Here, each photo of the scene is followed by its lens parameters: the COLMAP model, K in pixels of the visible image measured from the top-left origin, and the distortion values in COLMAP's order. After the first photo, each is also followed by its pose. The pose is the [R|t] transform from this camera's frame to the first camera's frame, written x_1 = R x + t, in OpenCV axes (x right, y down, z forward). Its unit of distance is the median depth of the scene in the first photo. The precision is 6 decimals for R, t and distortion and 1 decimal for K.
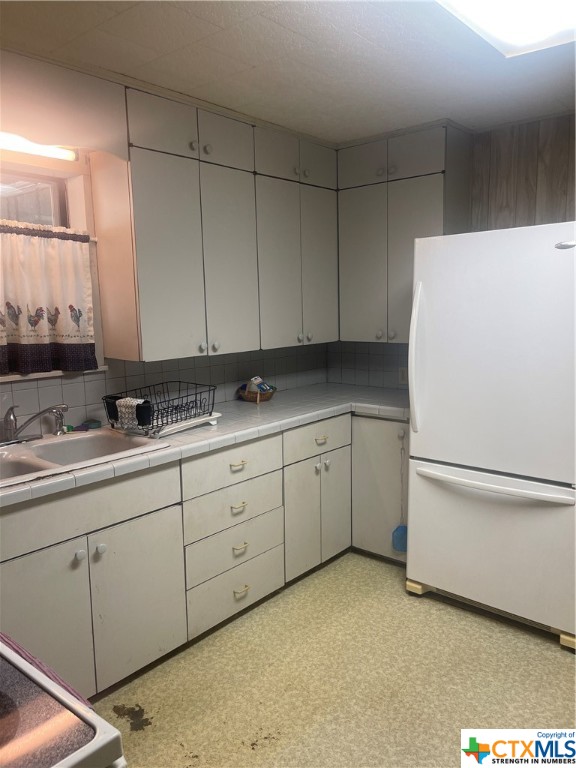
lens RADIAL K [[575.5, 0, 293.8], [0, 575.5, 389.1], [0, 0, 1]] dist [0.072314, -0.102184]
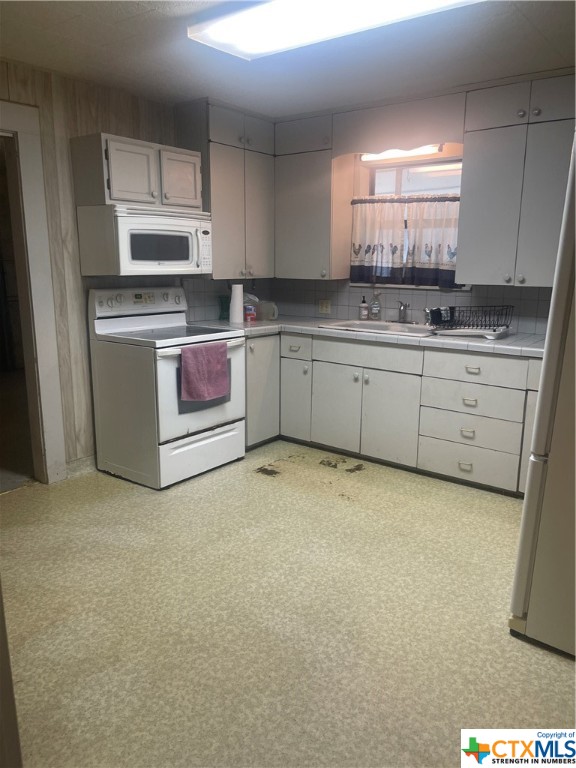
lens RADIAL K [[575.5, 0, 293.8], [0, 575.5, 389.1], [0, 0, 1]] dist [0.072314, -0.102184]
pose [[0.045833, 0.236036, -0.970663, 1.093361], [-0.157382, 0.961255, 0.226317, -0.052629], [0.986474, 0.142392, 0.081205, 0.468064]]
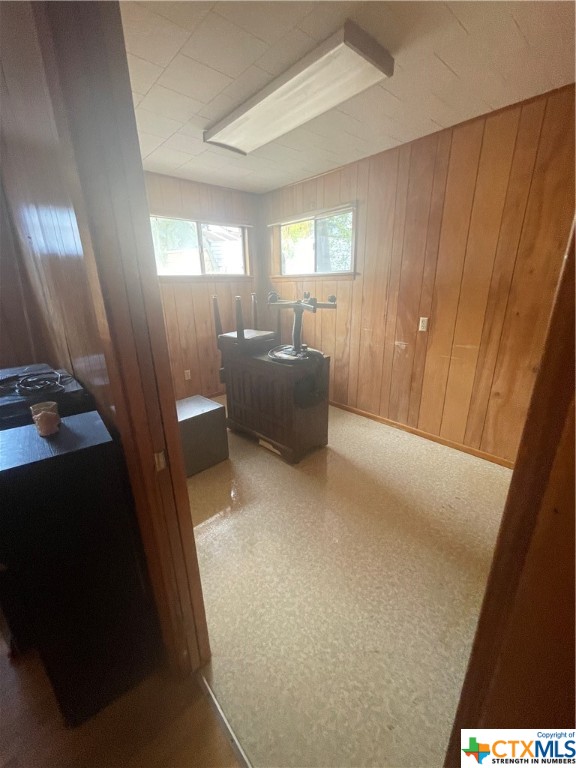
lens RADIAL K [[309.7, 0, 288.0], [0, 309.7, 384.0], [0, 0, 1]] dist [-0.001432, -0.000116]
pose [[-0.988610, -0.007909, 0.150290, 0.430000], [0.060514, 0.893445, 0.445078, -0.071697], [-0.137796, 0.449104, -0.882790, 0.654067]]
